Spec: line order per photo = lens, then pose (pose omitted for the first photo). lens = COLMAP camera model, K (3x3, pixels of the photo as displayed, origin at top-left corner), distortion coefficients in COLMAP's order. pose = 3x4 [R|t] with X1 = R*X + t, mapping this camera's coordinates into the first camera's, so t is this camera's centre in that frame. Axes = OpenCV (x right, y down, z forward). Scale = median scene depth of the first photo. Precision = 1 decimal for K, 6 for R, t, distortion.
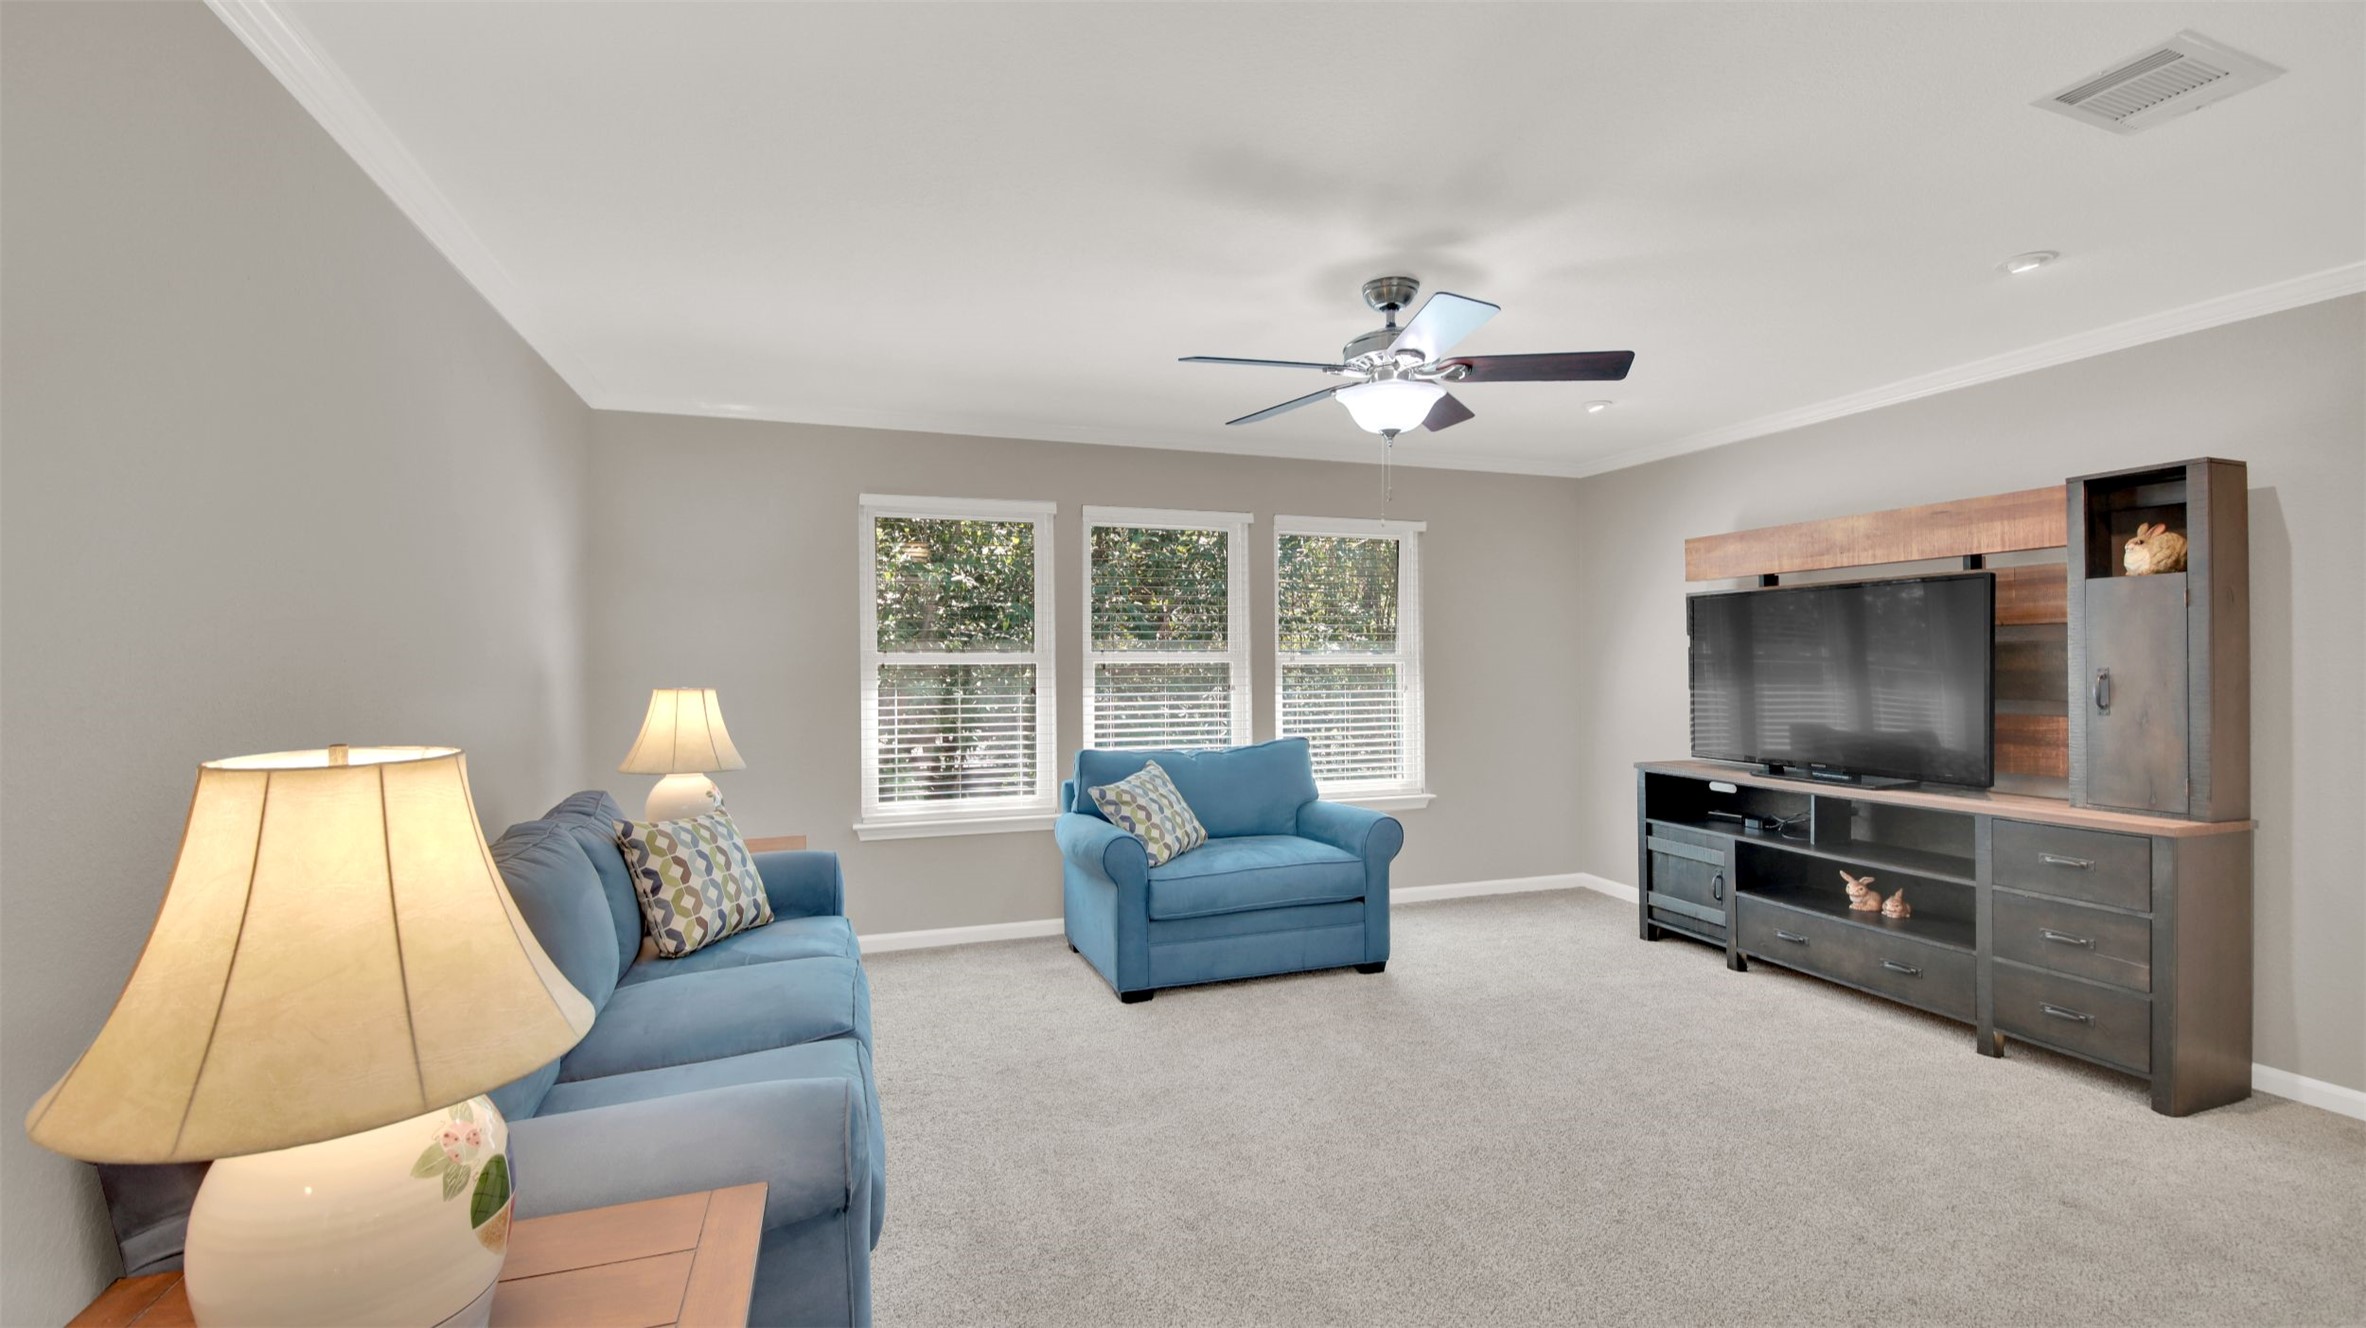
lens RADIAL K [[1010.2, 0, 1183.0], [0, 1010.2, 664.0], [0, 0, 1]] dist [0.033357, -0.032098]
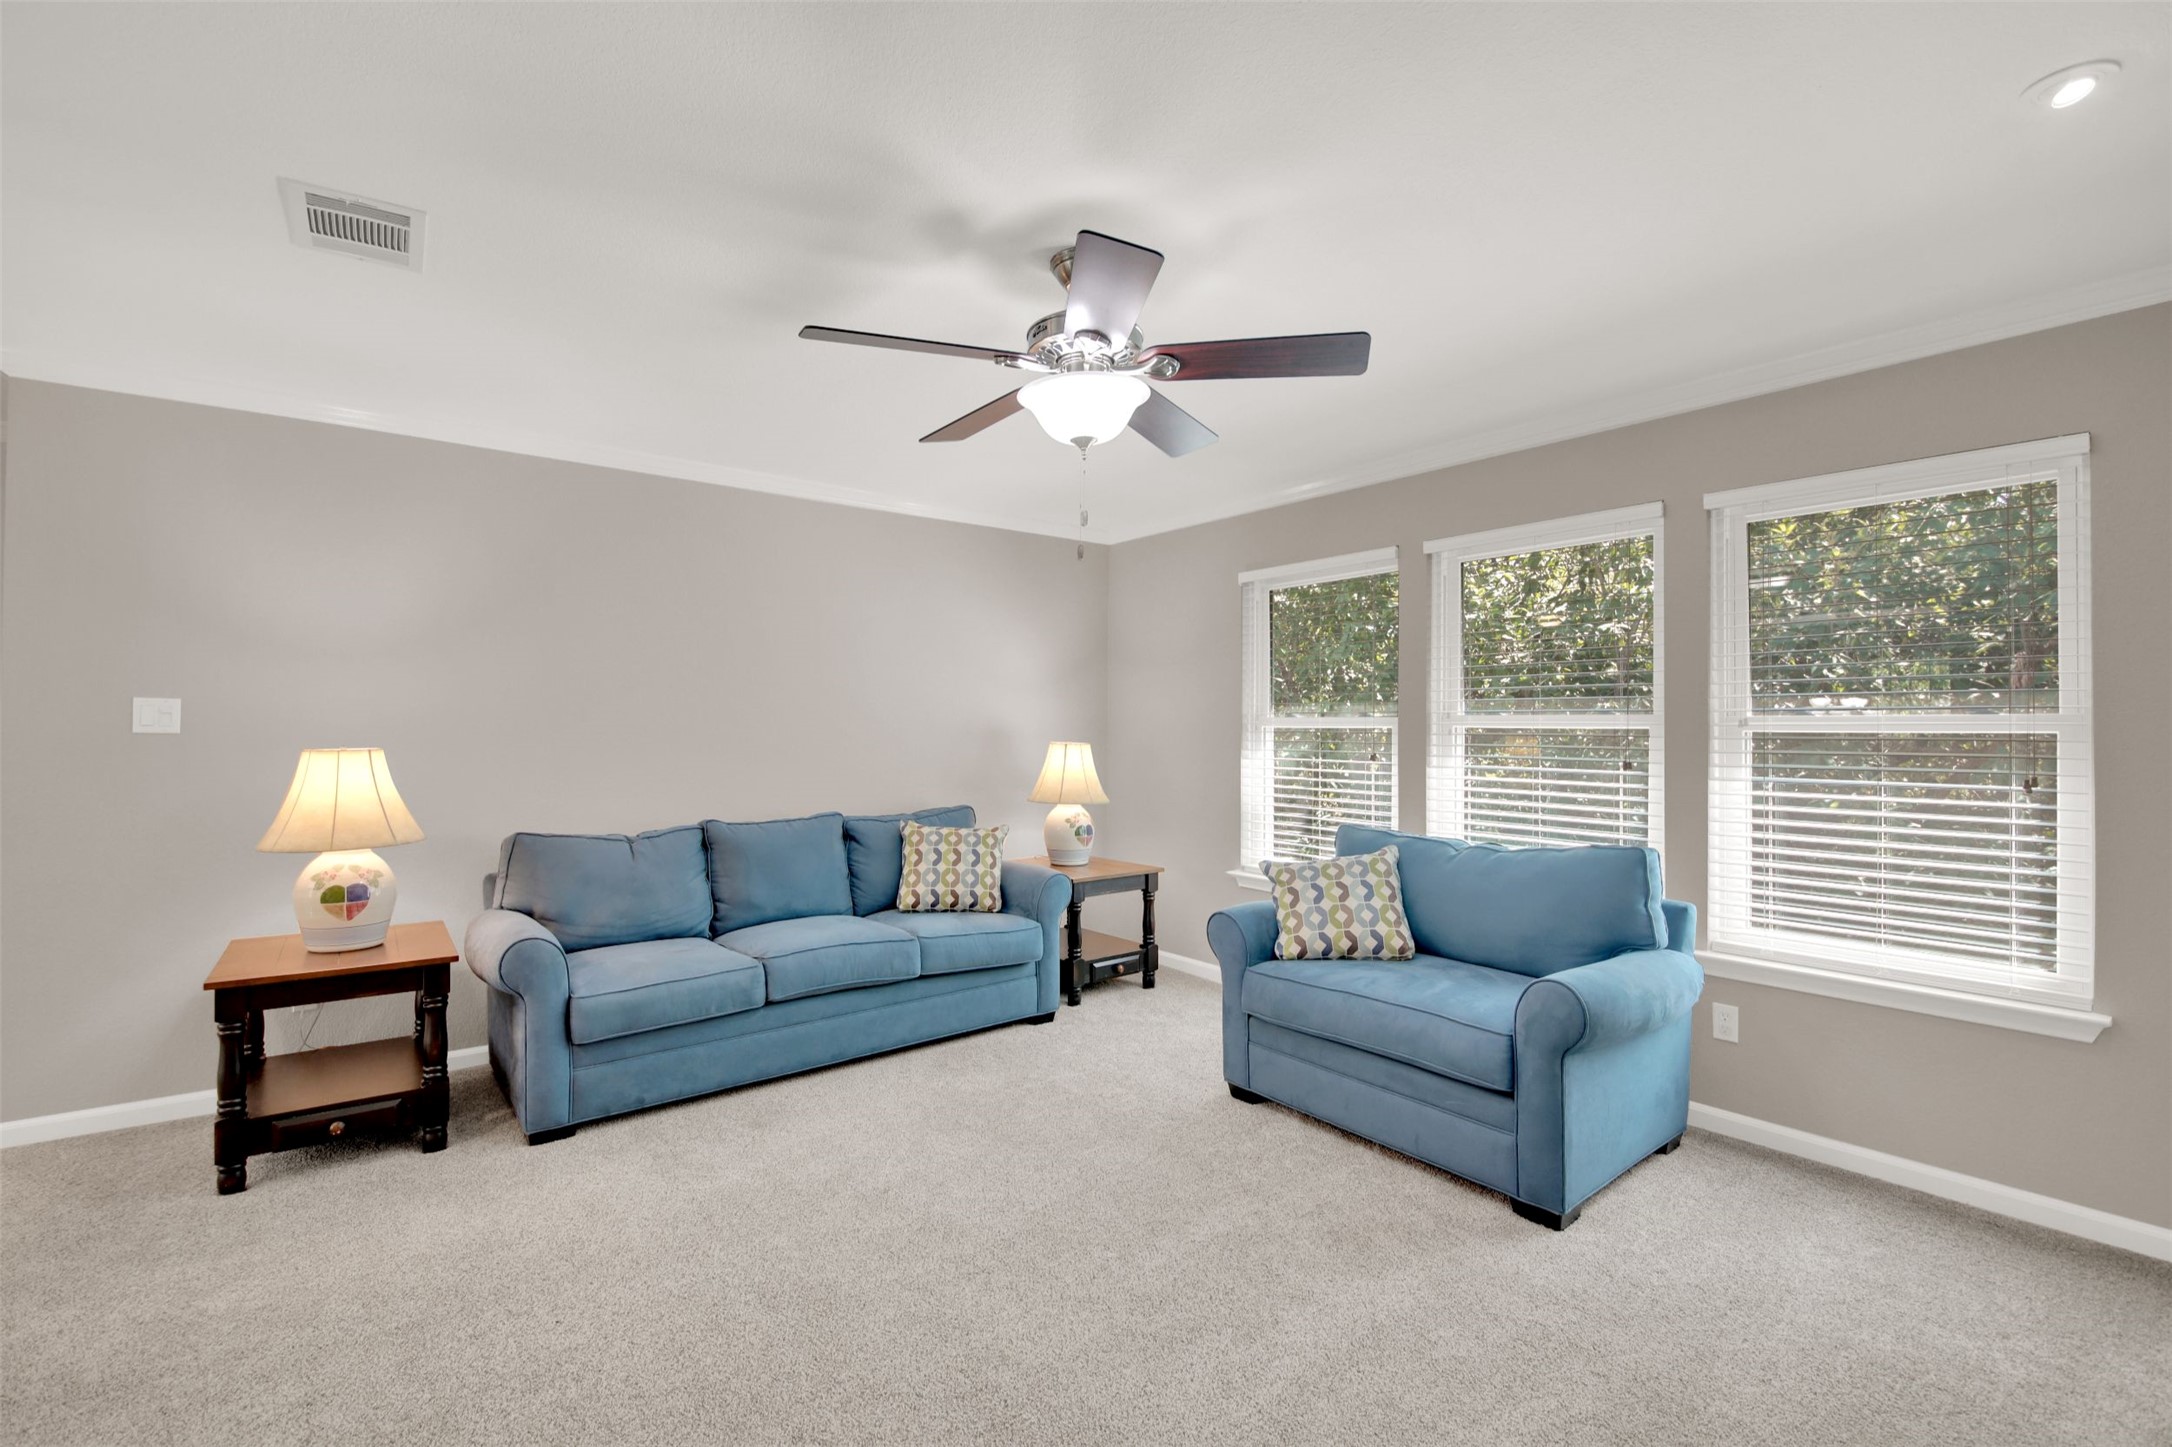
lens RADIAL K [[969.0, 0, 1086.0], [0, 969.0, 723.5], [0, 0, 1]] dist [-0.021891, -0.000347]
pose [[0.288420, 0.000117, -0.957504, 0.657946], [-0.009831, 0.999948, -0.002839, 0.000968], [0.957454, 0.010232, 0.288406, 0.545466]]
